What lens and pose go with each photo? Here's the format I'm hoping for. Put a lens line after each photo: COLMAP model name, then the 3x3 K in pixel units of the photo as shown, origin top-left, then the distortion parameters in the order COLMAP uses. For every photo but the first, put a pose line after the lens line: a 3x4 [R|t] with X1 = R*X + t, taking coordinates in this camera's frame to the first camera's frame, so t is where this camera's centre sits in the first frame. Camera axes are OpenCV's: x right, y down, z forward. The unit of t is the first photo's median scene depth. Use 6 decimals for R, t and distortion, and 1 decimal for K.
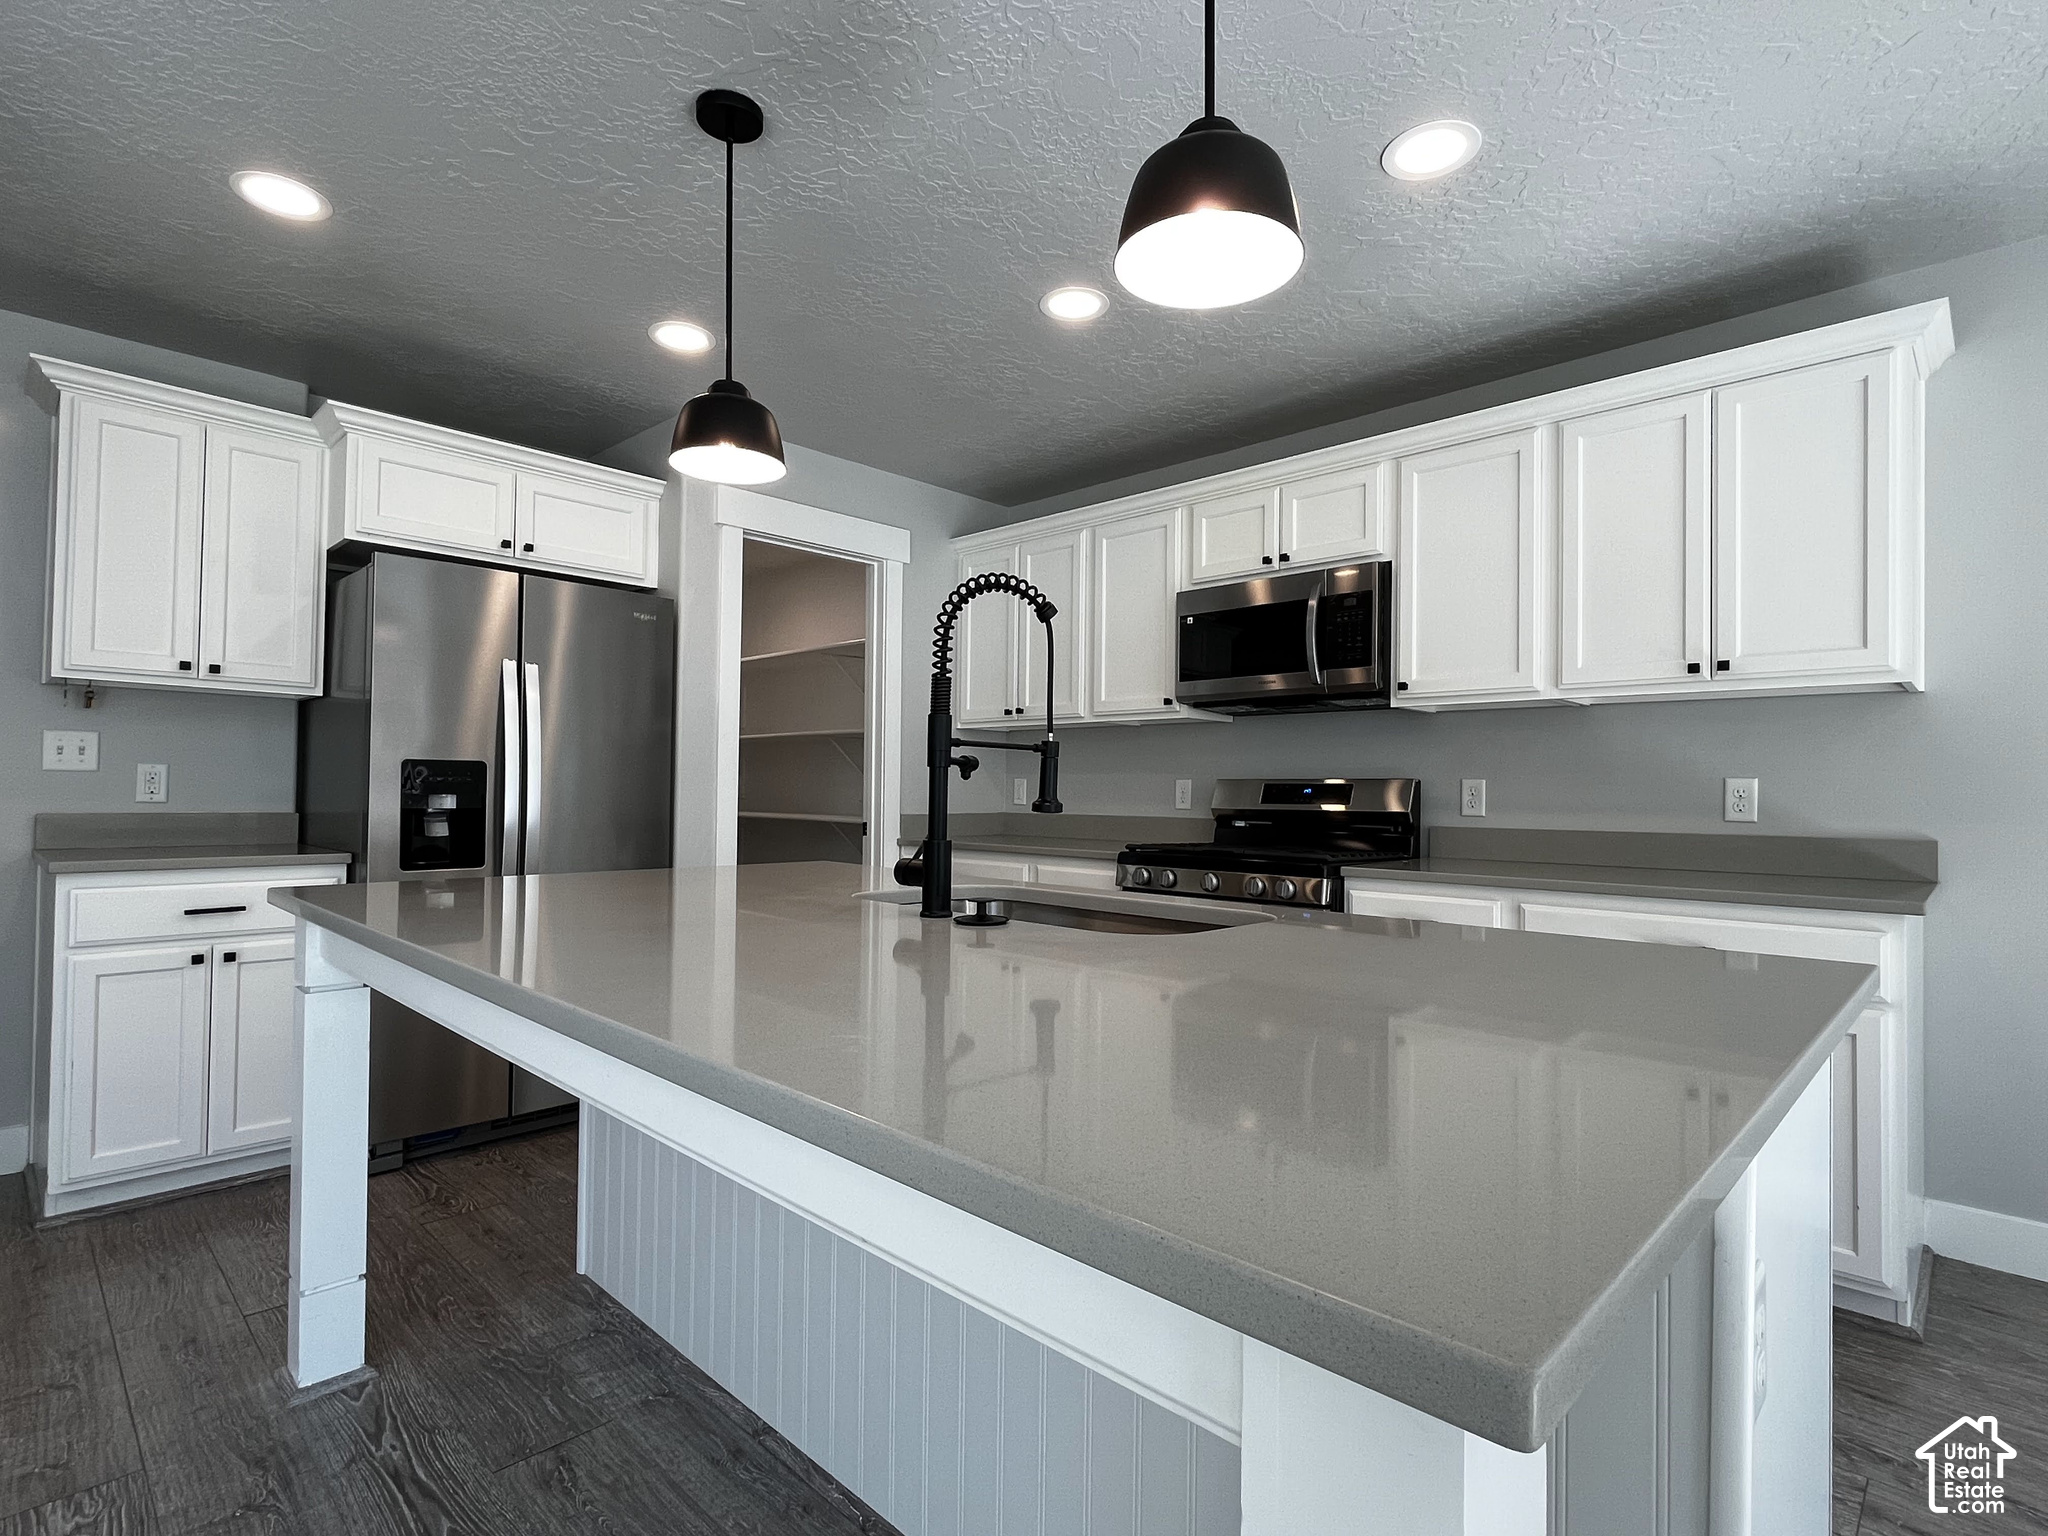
lens RADIAL K [[999.2, 0, 1023.4], [0, 999.2, 786.5], [0, 0, 1]] dist [-0.001386, 0.000079]
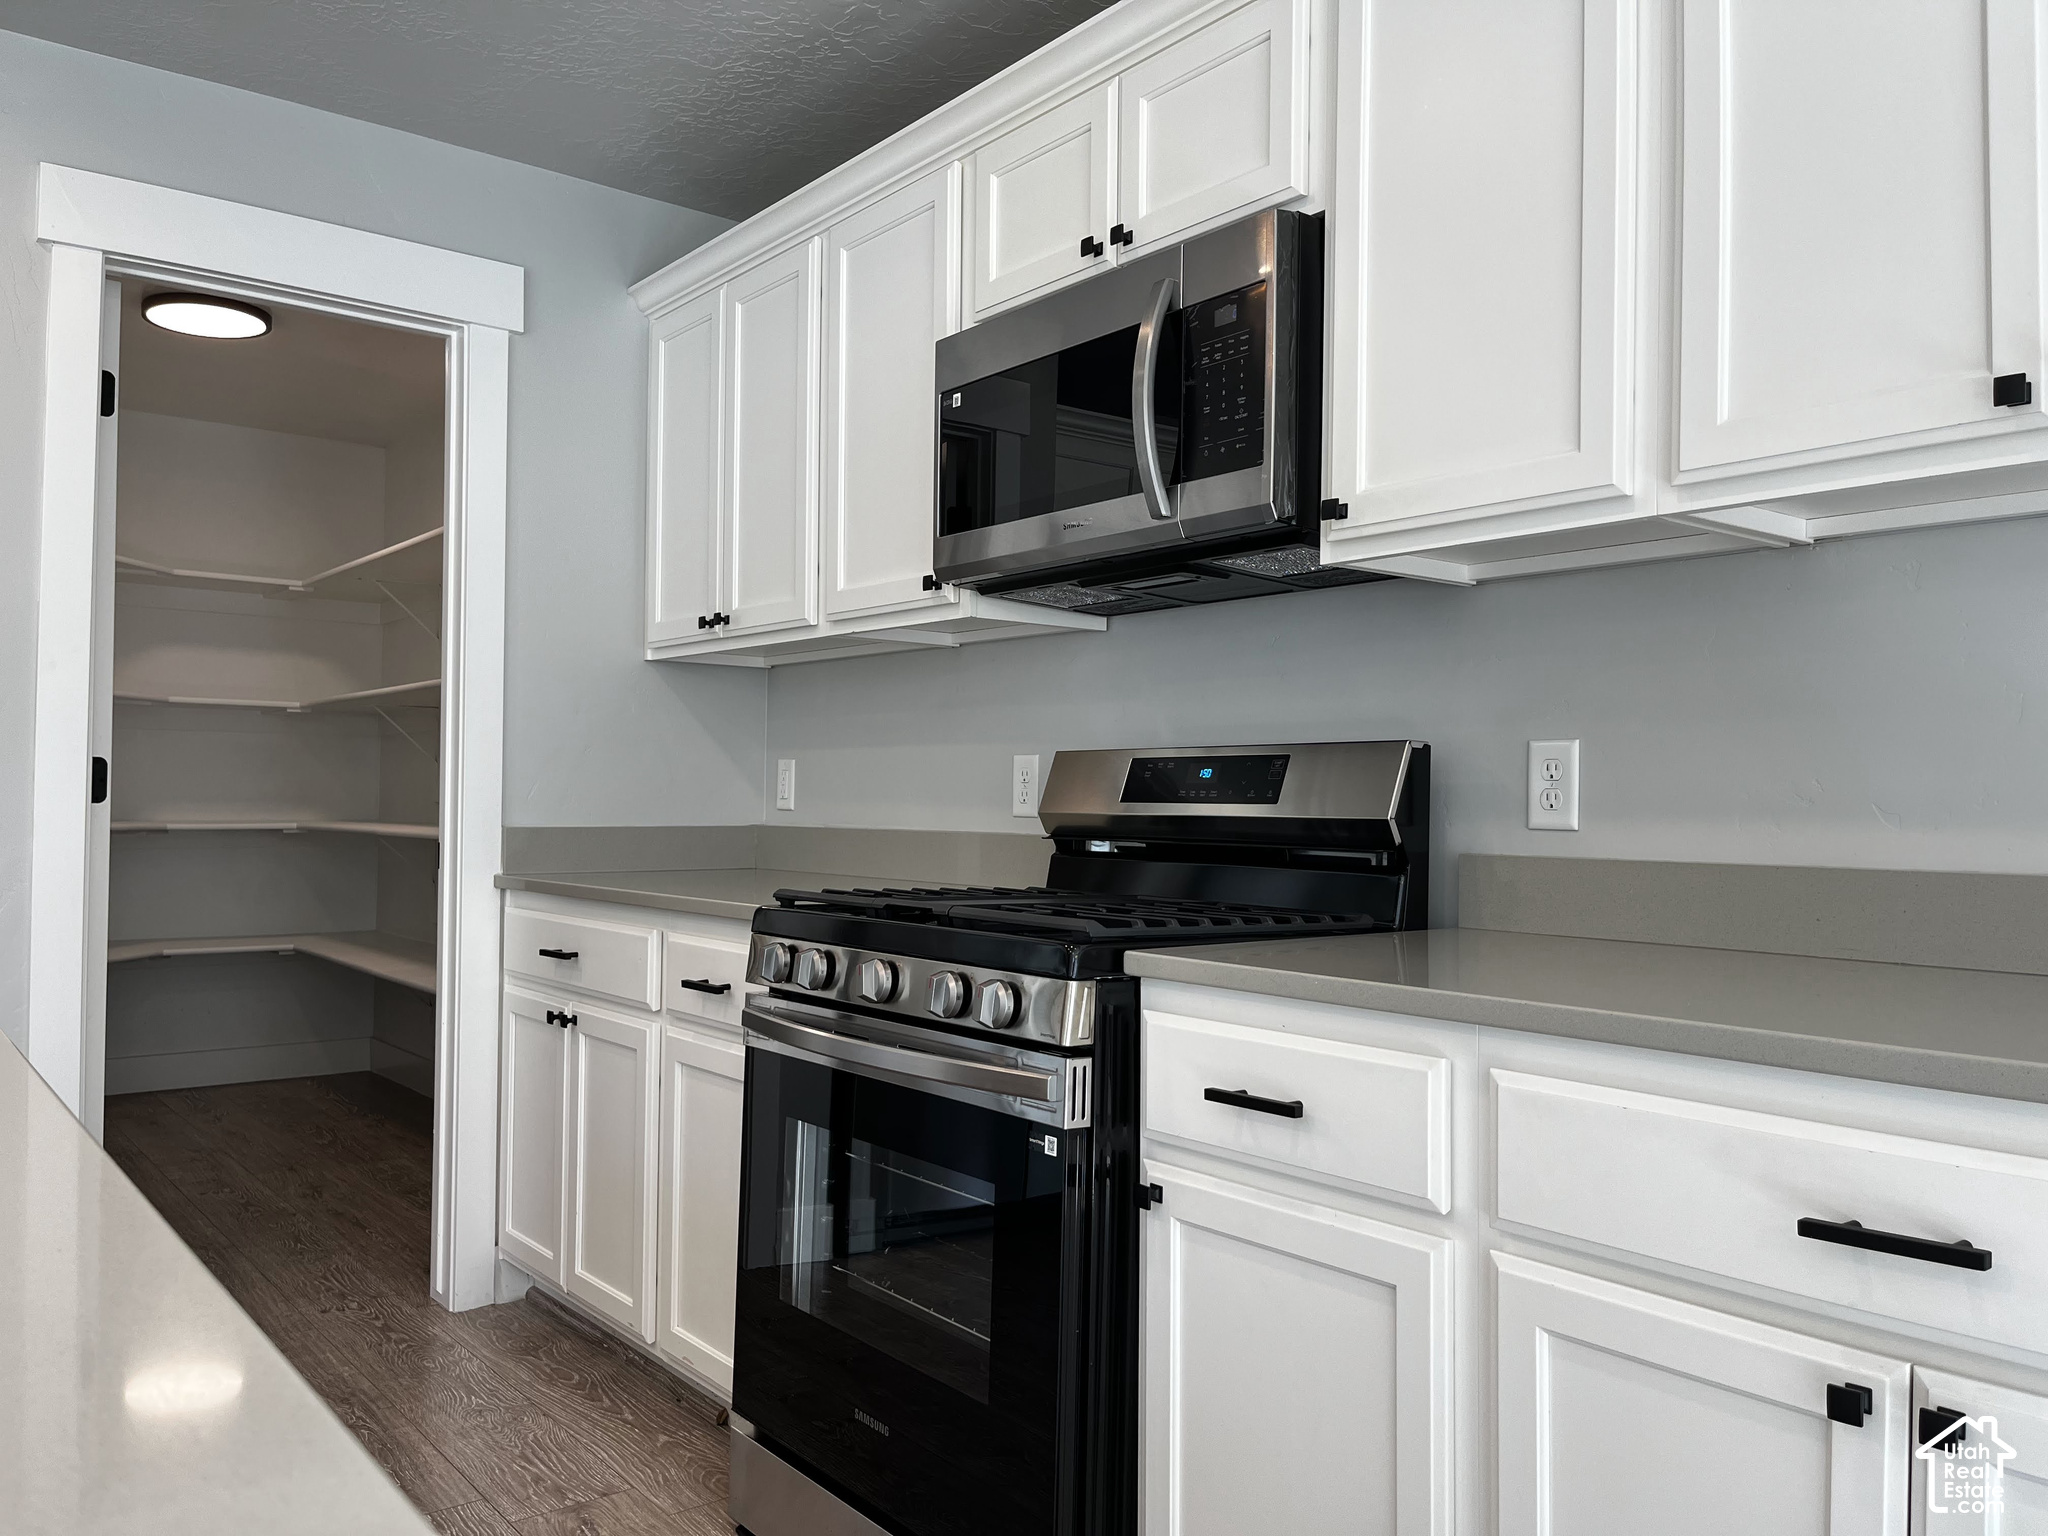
lens RADIAL K [[1548.9, 0, 1024.0], [0, 1548.9, 768.0], [0, 0, 1]] dist [0.073670, -0.114778]
pose [[0.991114, -0.001674, -0.133005, 0.324635], [-0.000889, 0.999815, -0.019207, 0.017064], [0.133013, 0.019154, 0.990929, 0.338789]]
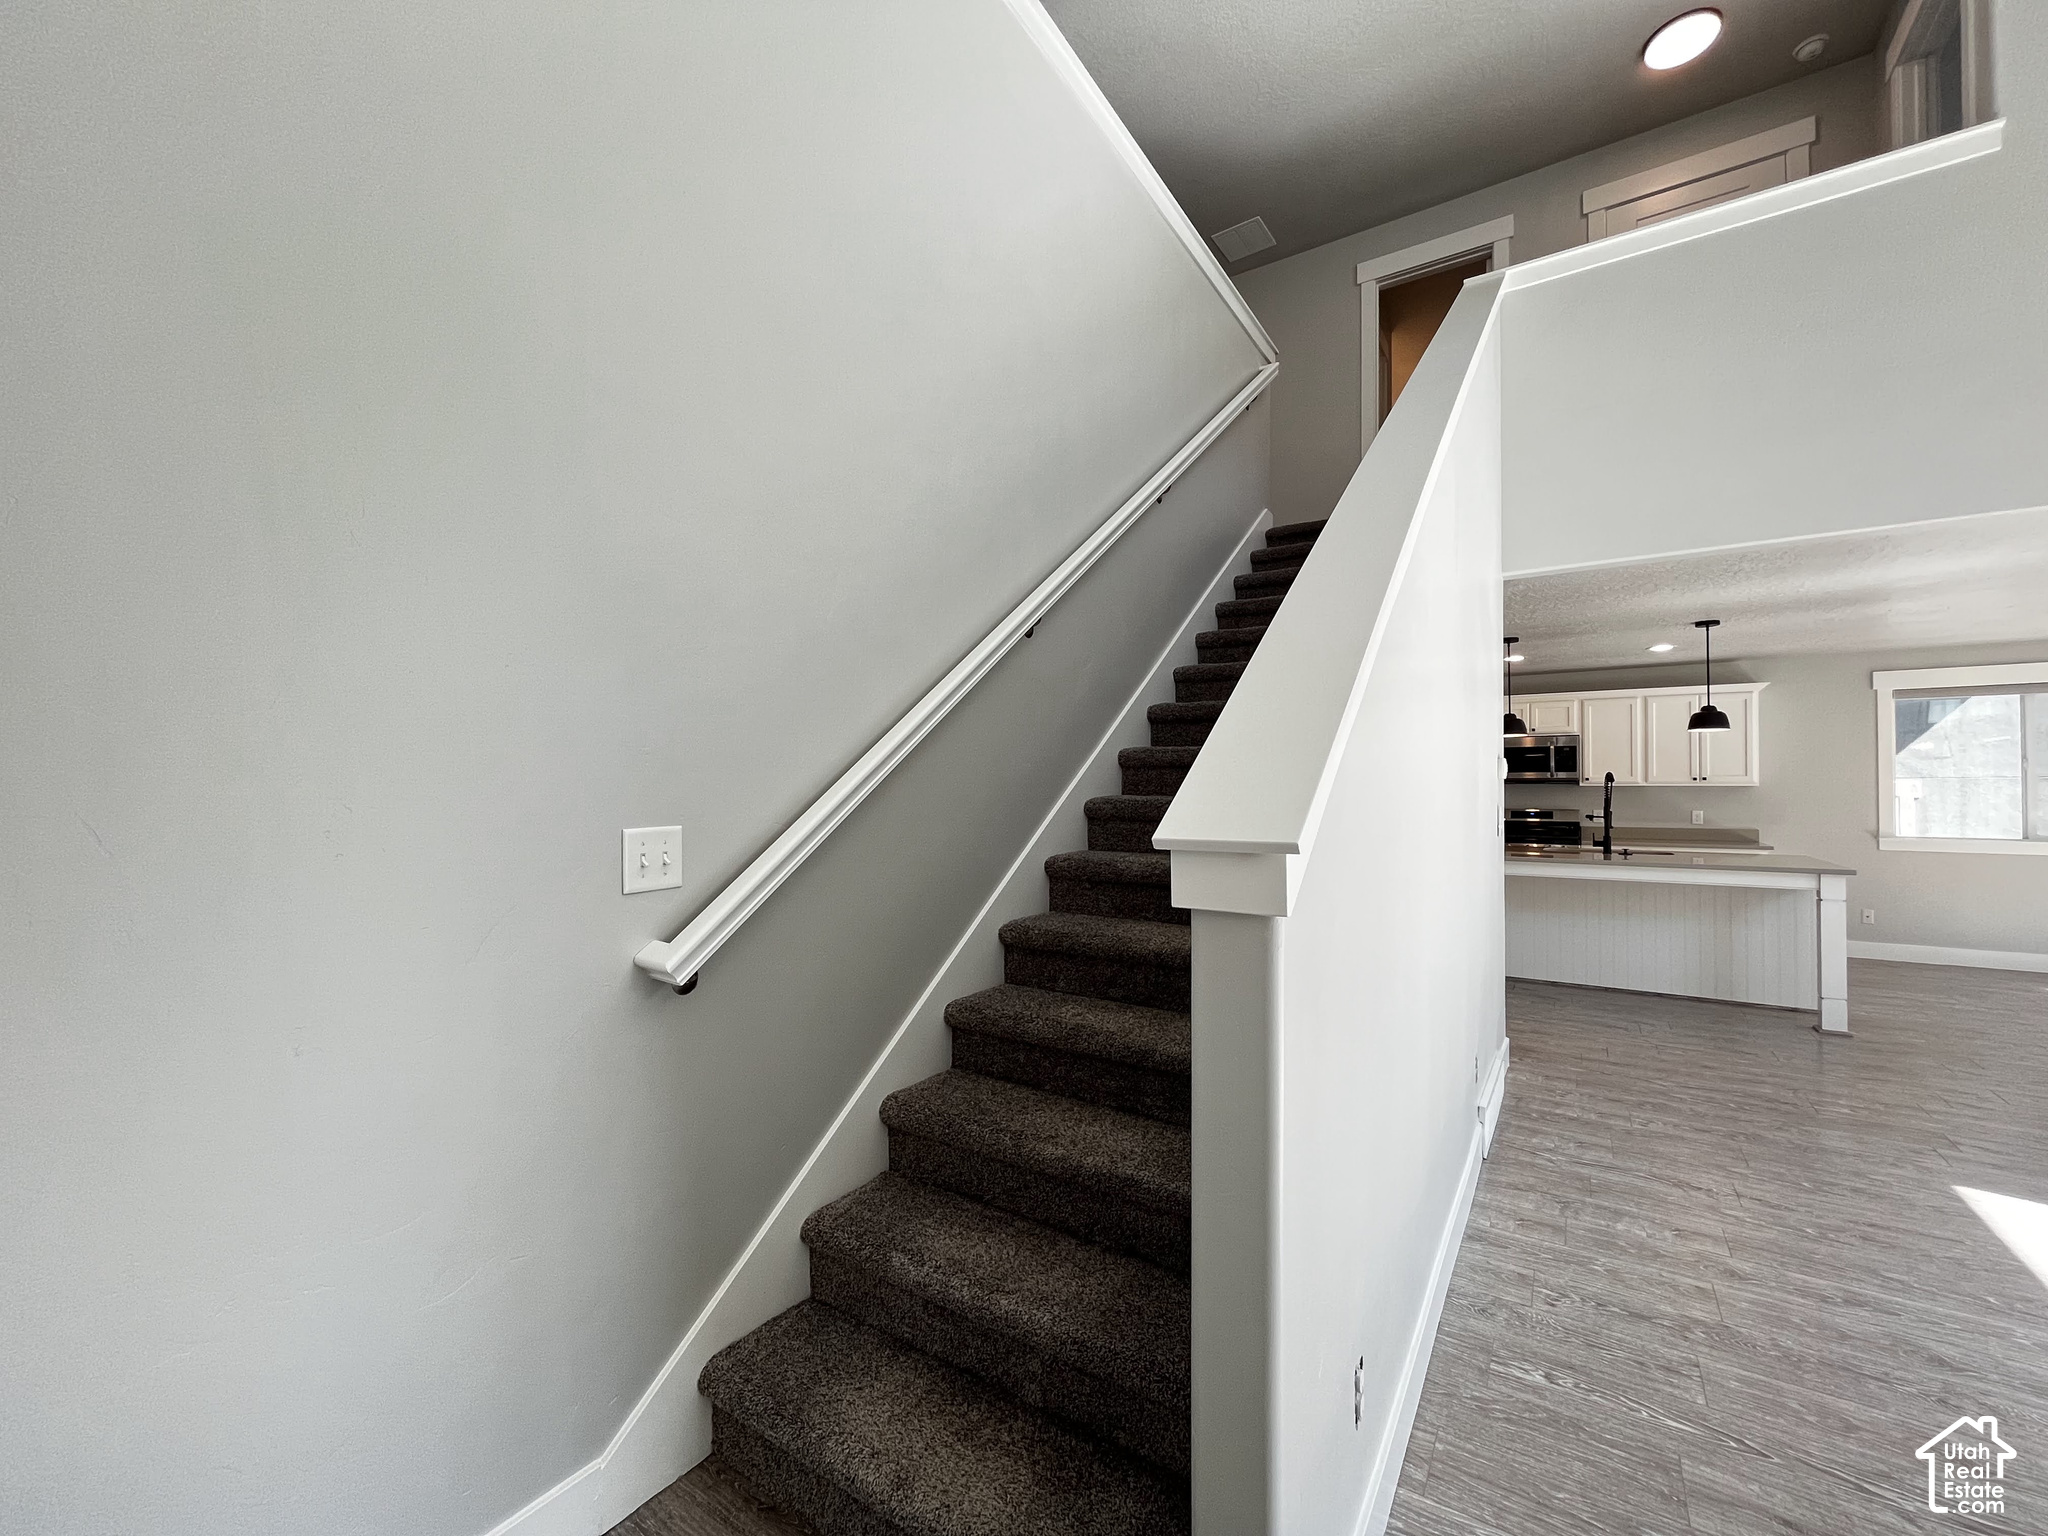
lens RADIAL K [[826.9, 0, 1029.5], [0, 826.9, 775.3], [0, 0, 1]] dist [0.000021, -0.000336]
pose [[0.984765, -0.011349, 0.173521, -1.563558], [0.012117, 0.999921, -0.003366, -0.117407], [-0.173469, 0.005417, 0.984824, -1.043334]]
